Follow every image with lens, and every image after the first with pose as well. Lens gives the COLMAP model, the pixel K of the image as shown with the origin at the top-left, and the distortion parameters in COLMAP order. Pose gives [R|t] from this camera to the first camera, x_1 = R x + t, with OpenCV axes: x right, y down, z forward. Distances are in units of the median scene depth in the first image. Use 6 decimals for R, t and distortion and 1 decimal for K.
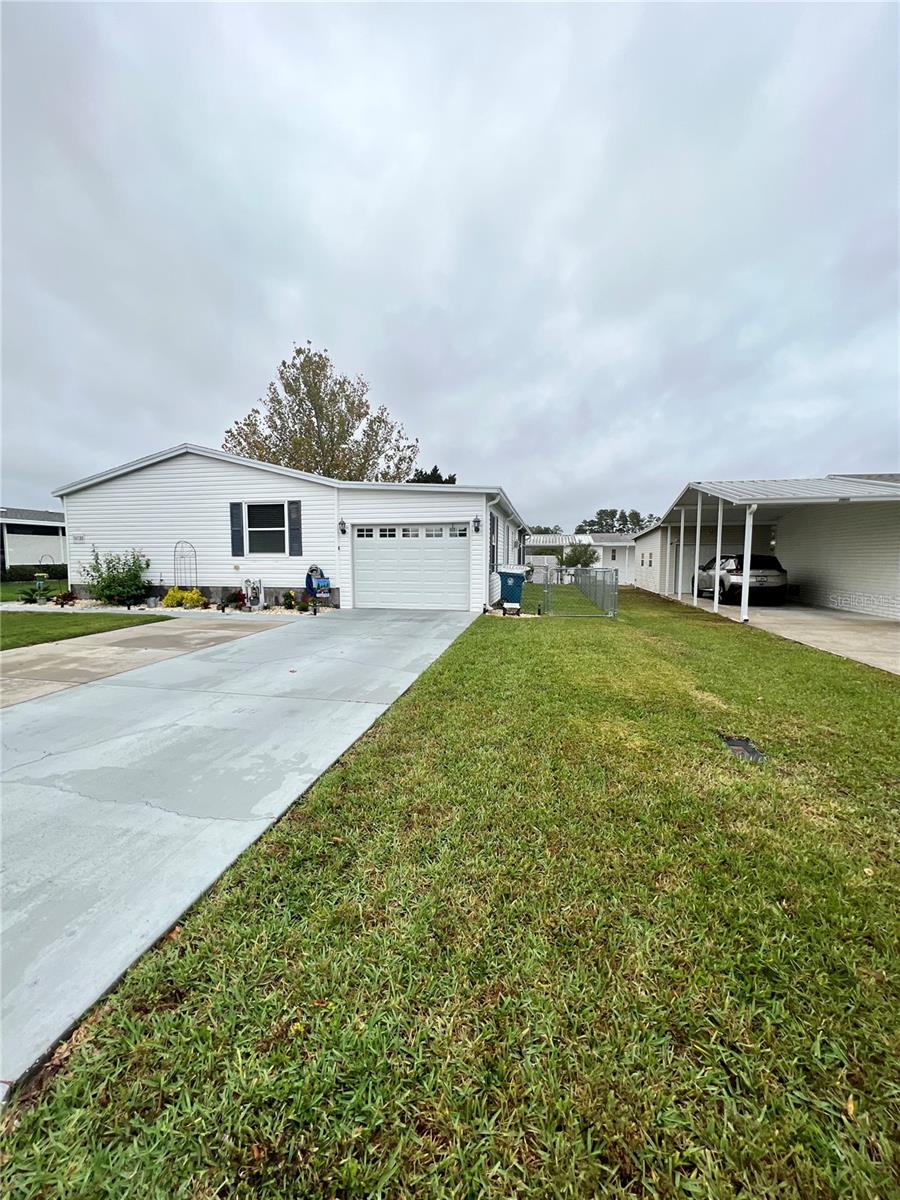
lens RADIAL K [[479.9, 0, 450.0], [0, 479.9, 600.0], [0, 0, 1]] dist [-0.000011, -0.000026]
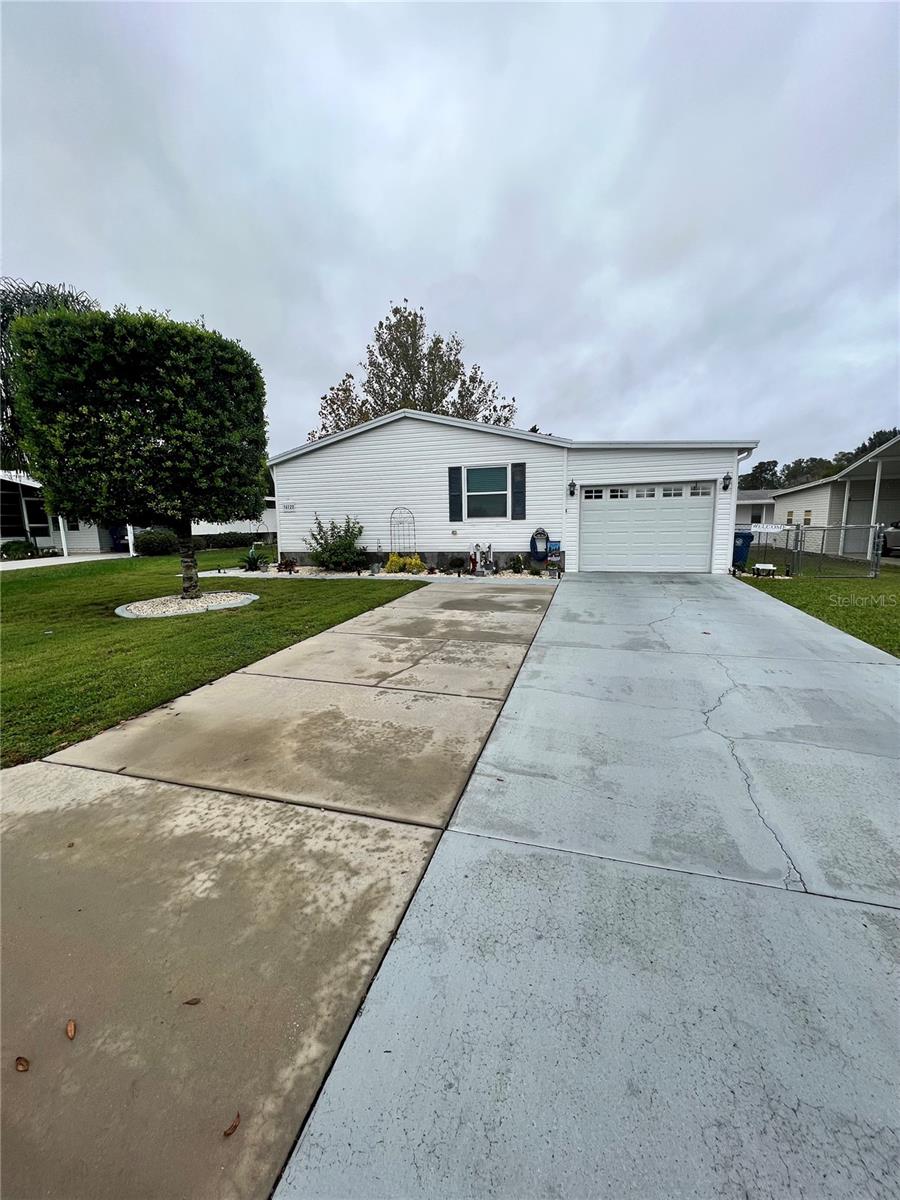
lens RADIAL K [[479.9, 0, 450.0], [0, 479.9, 600.0], [0, 0, 1]] dist [-0.000011, -0.000026]
pose [[0.996568, -0.007117, -0.082468, -0.377541], [0.013044, 0.997351, 0.071556, 0.001268], [0.081740, -0.072386, 0.994022, -0.011570]]
